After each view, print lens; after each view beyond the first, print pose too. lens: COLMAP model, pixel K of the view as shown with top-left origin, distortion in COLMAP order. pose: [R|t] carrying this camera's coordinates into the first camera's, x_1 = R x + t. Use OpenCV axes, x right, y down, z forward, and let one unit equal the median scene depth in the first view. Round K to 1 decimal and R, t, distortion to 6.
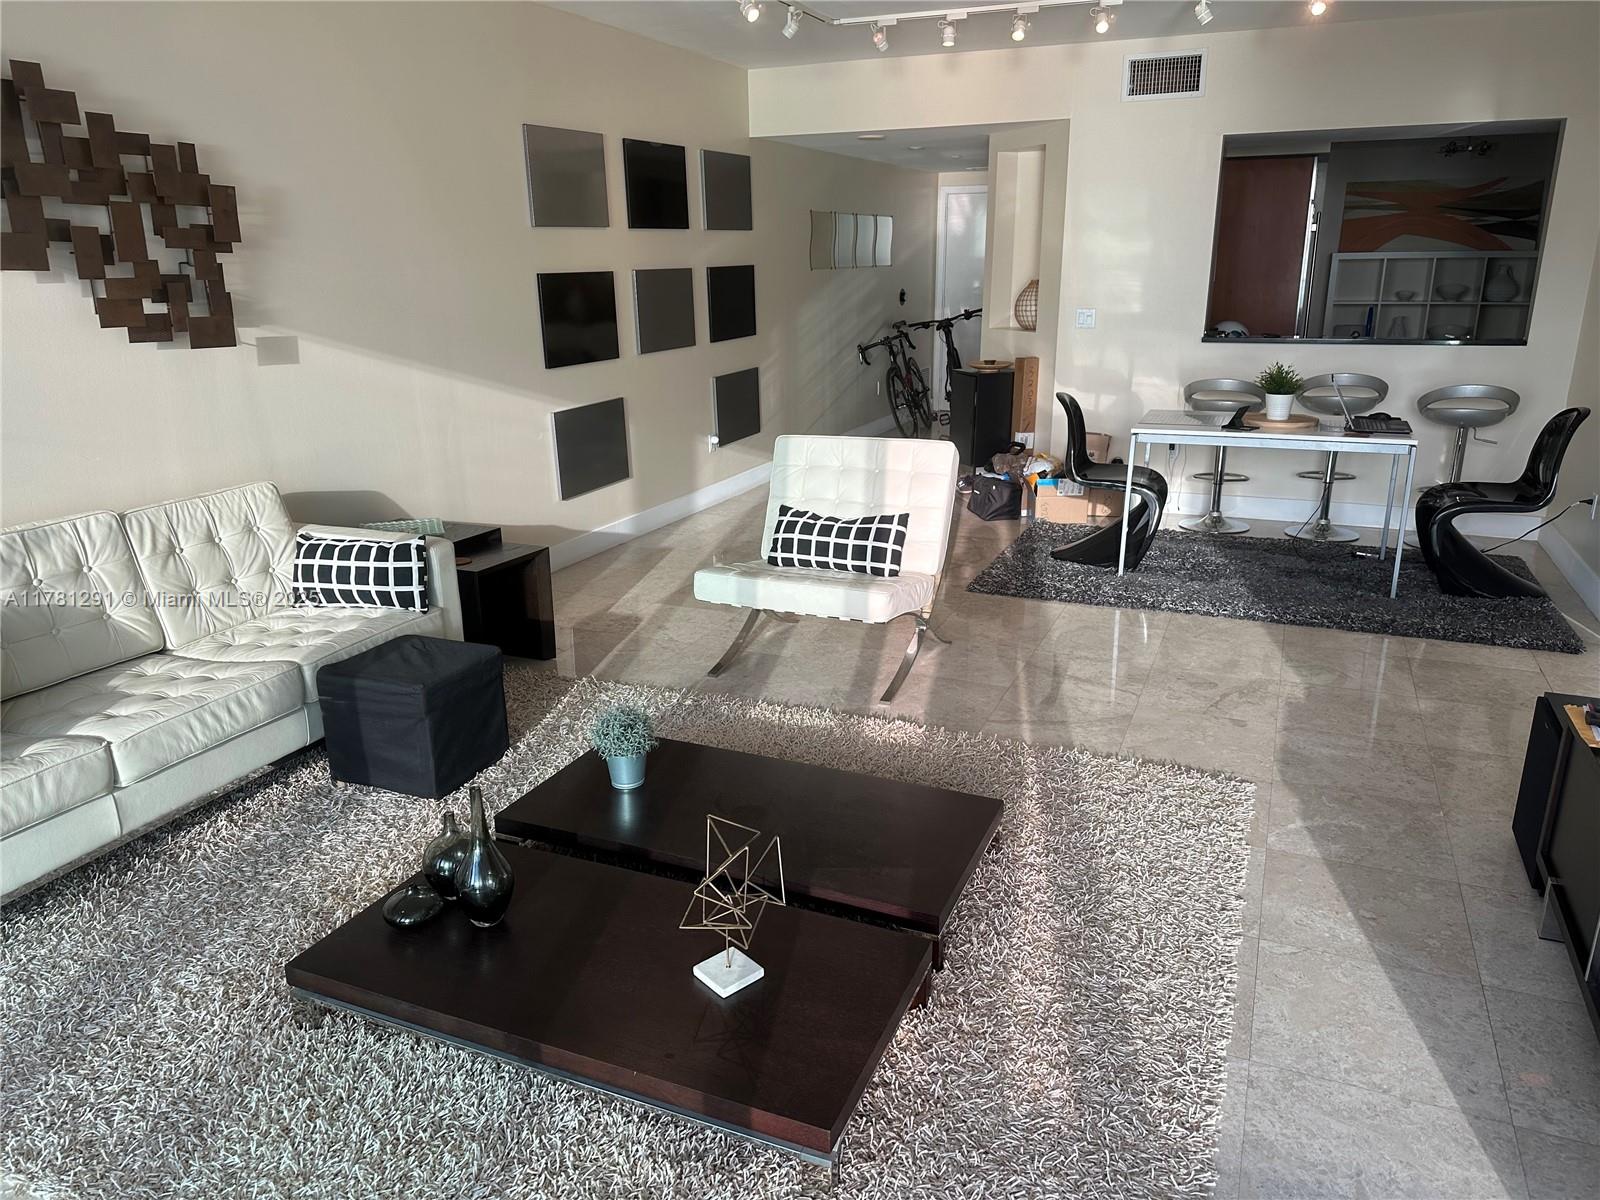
lens RADIAL K [[1125.7, 0, 800.0], [0, 1125.7, 600.0], [0, 0, 1]] dist [0.071511, -0.092556]
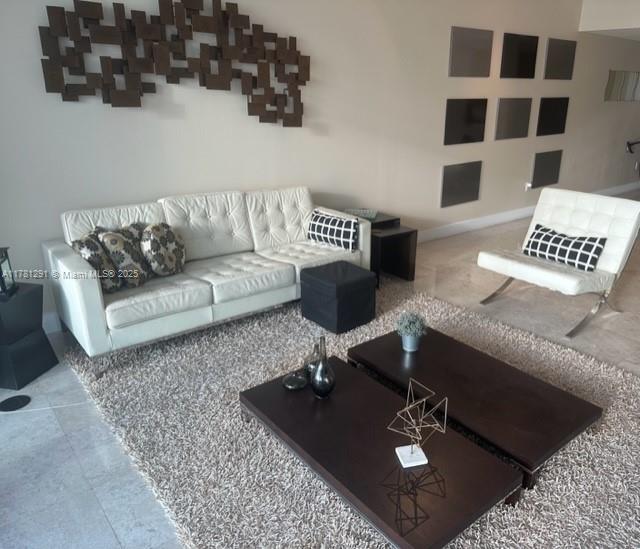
lens RADIAL K [[511.6, 0, 361.8], [0, 511.6, 276.9], [0, 0, 1]] dist [0.154183, -0.349068]
pose [[0.899439, 0.176453, -0.399843, 0.101412], [-0.155138, 0.984199, 0.085354, -0.029464], [0.408586, -0.014740, 0.912601, 0.077147]]
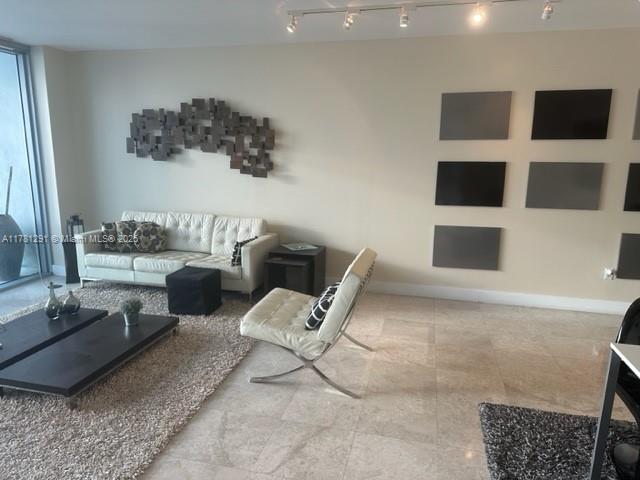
lens RADIAL K [[450.3, 0, 320.0], [0, 450.3, 240.0], [0, 0, 1]] dist [0.071511, -0.092556]
pose [[0.164359, 0.209672, -0.963859, 0.856602], [-0.299746, 0.941555, 0.153707, -0.311475], [0.939754, 0.263650, 0.217602, 0.946662]]
